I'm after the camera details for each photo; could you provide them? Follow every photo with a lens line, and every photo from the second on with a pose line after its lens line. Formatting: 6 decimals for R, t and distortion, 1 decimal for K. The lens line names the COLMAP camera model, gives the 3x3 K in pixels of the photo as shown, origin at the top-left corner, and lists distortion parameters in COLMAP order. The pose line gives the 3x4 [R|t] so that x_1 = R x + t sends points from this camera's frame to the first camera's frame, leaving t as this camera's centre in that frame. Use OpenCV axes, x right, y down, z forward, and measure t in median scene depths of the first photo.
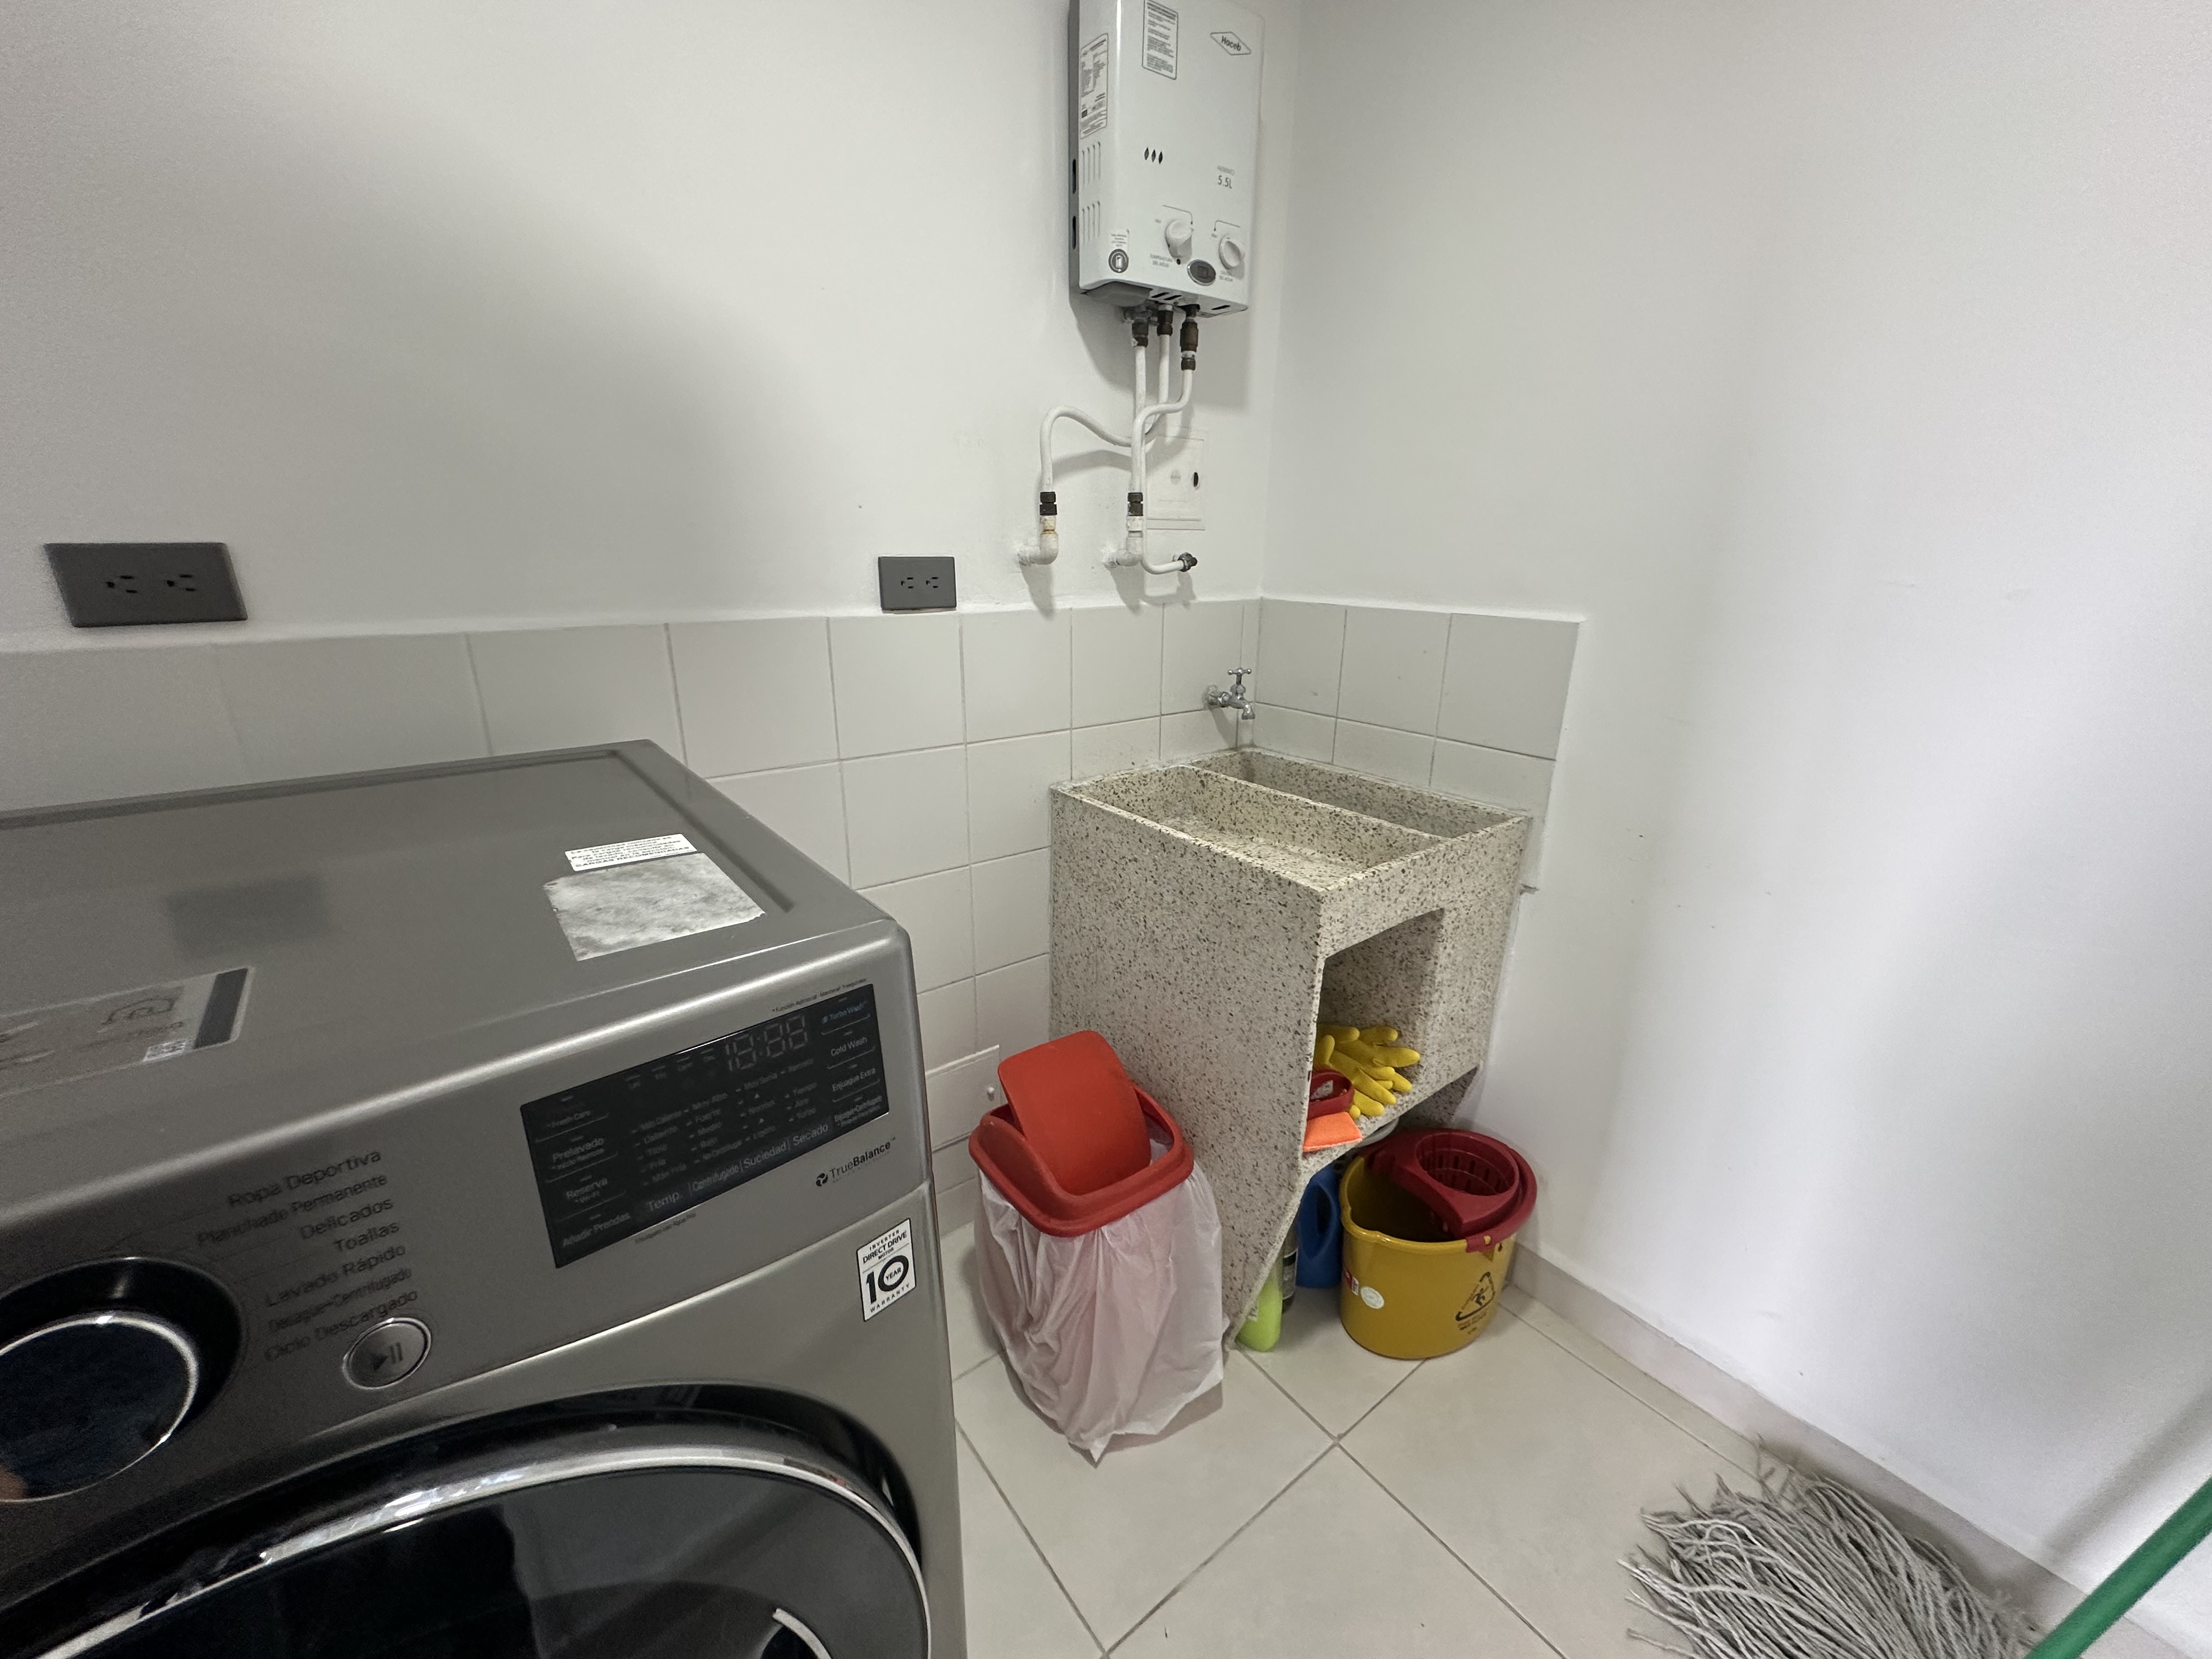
lens RADIAL K [[880.1, 0, 1106.0], [0, 880.1, 829.5], [0, 0, 1]] dist [-0.007852, 0.002844]
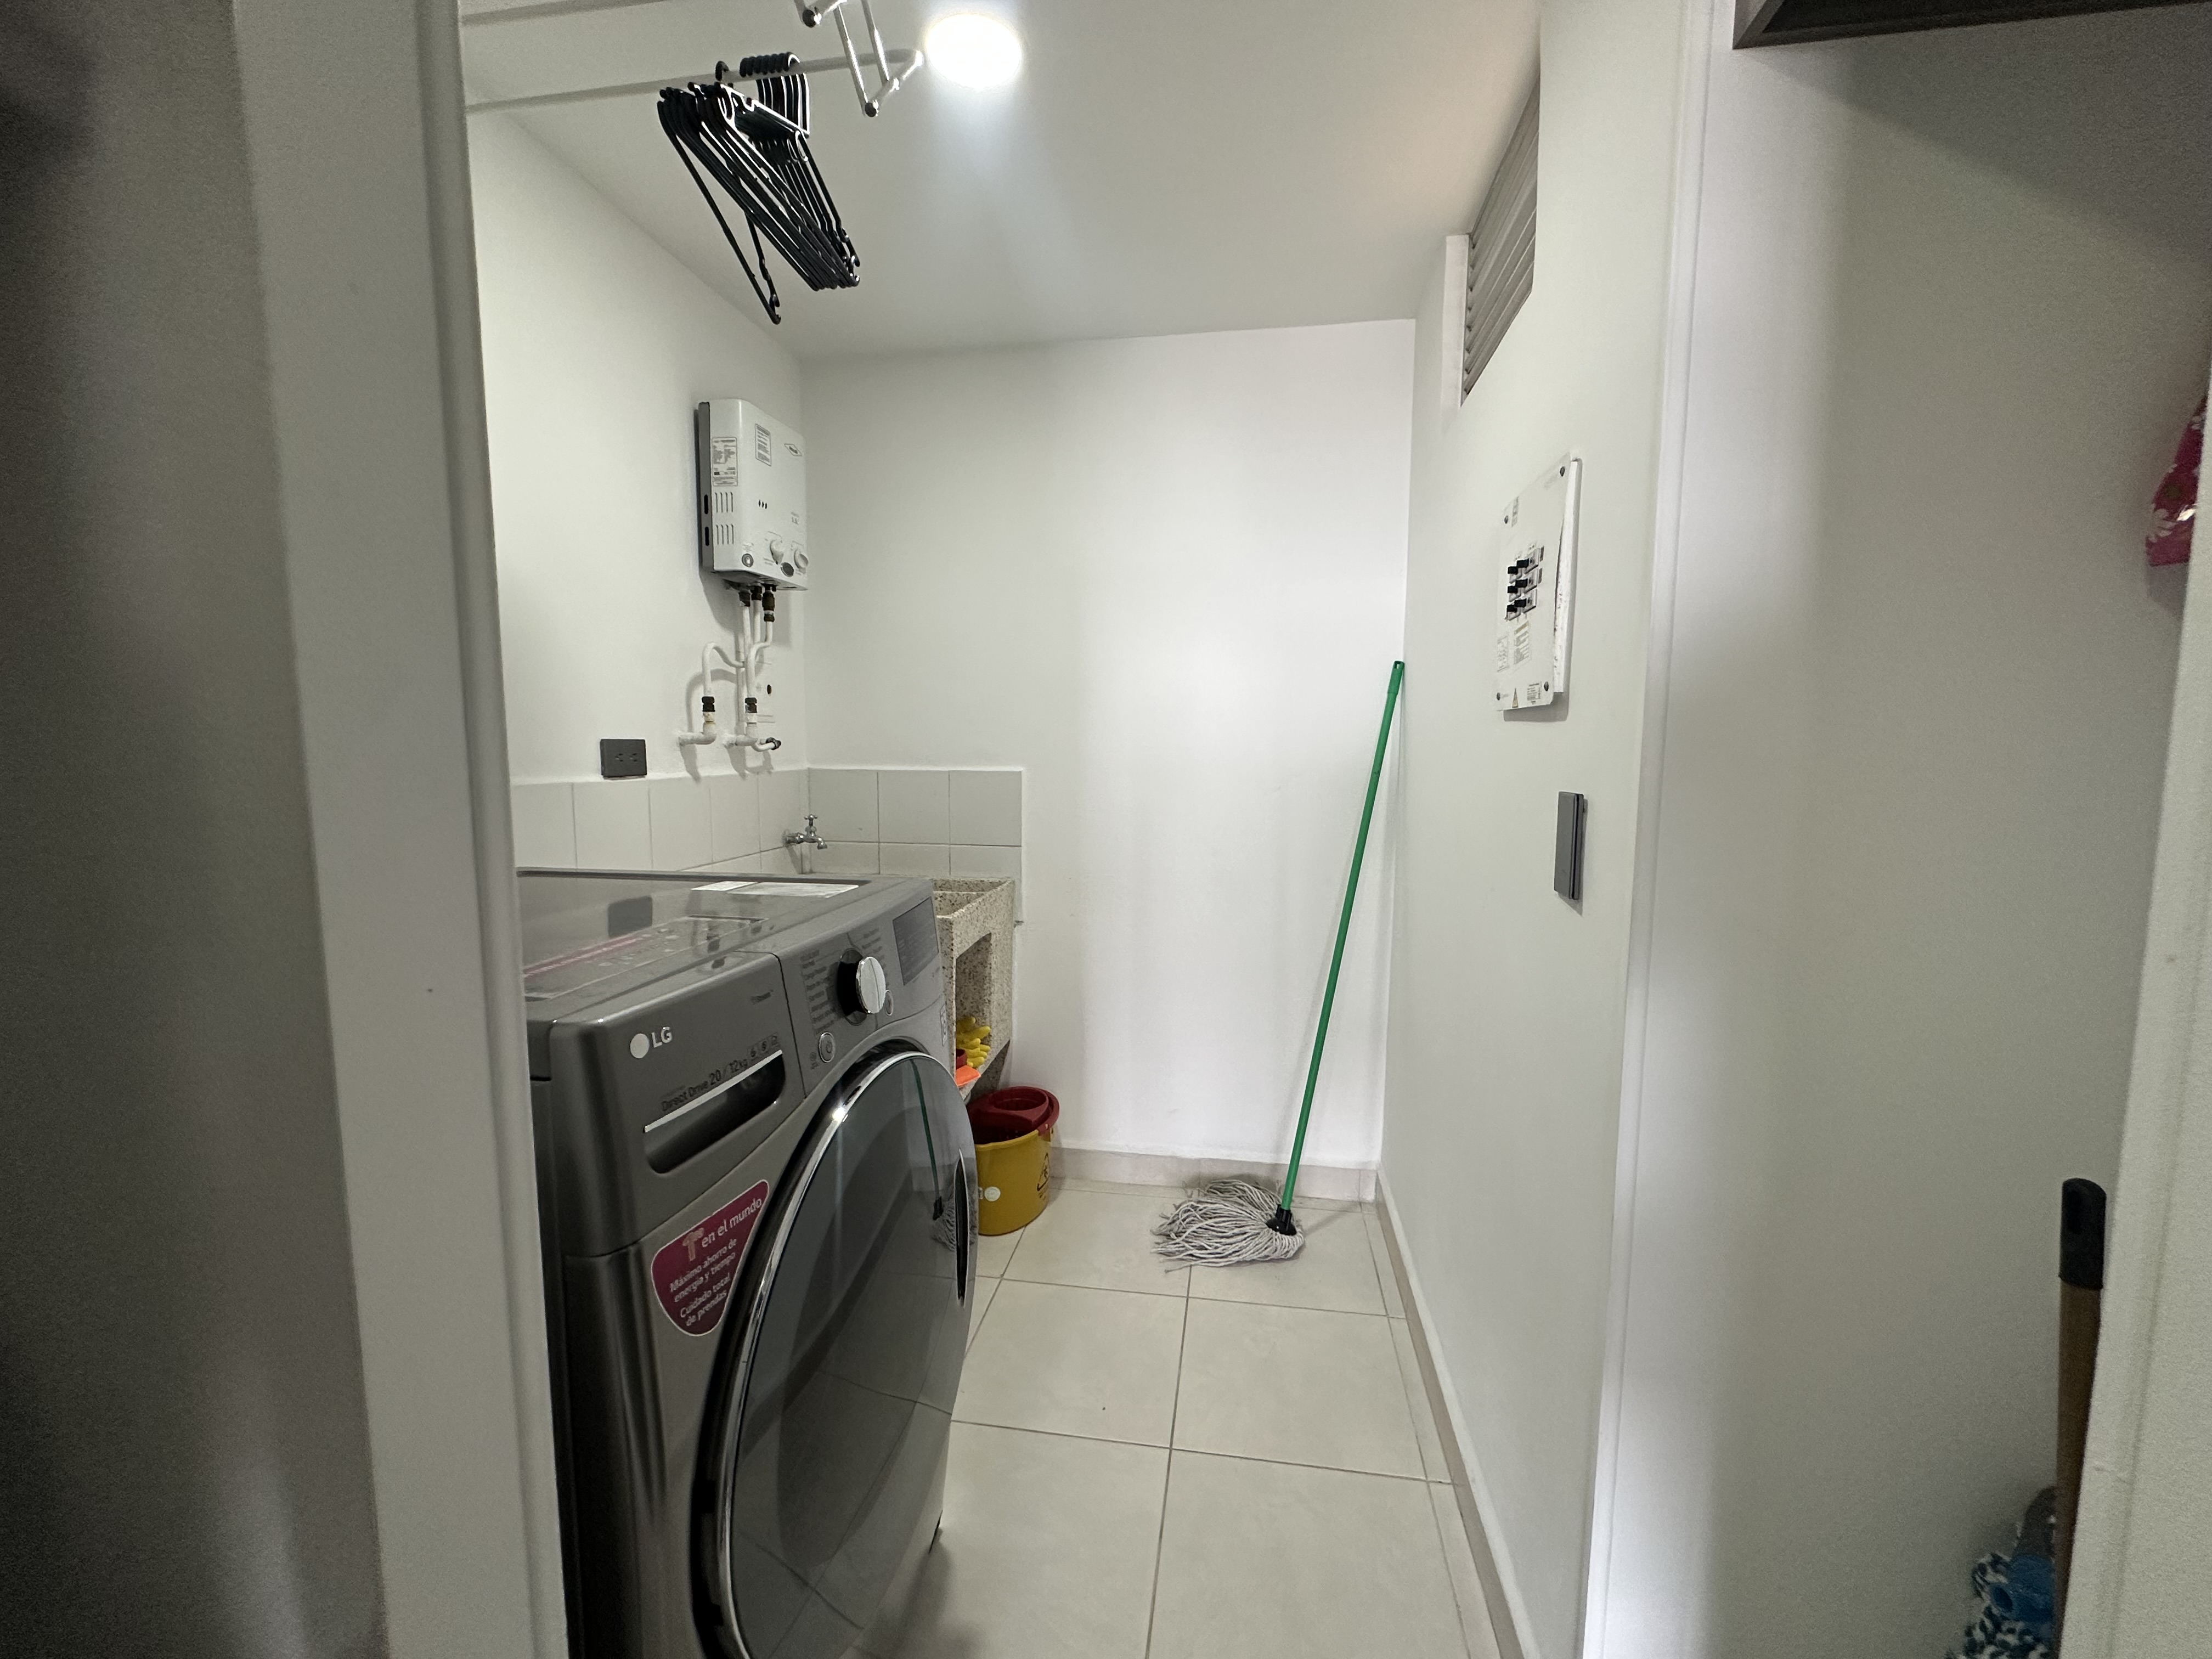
lens RADIAL K [[880.1, 0, 1106.0], [0, 880.1, 829.5], [0, 0, 1]] dist [-0.007852, 0.002844]
pose [[0.732336, -0.072374, 0.677086, -0.556439], [0.210870, 0.969561, -0.124440, 0.142658], [-0.647470, 0.233909, 0.725306, -0.411205]]
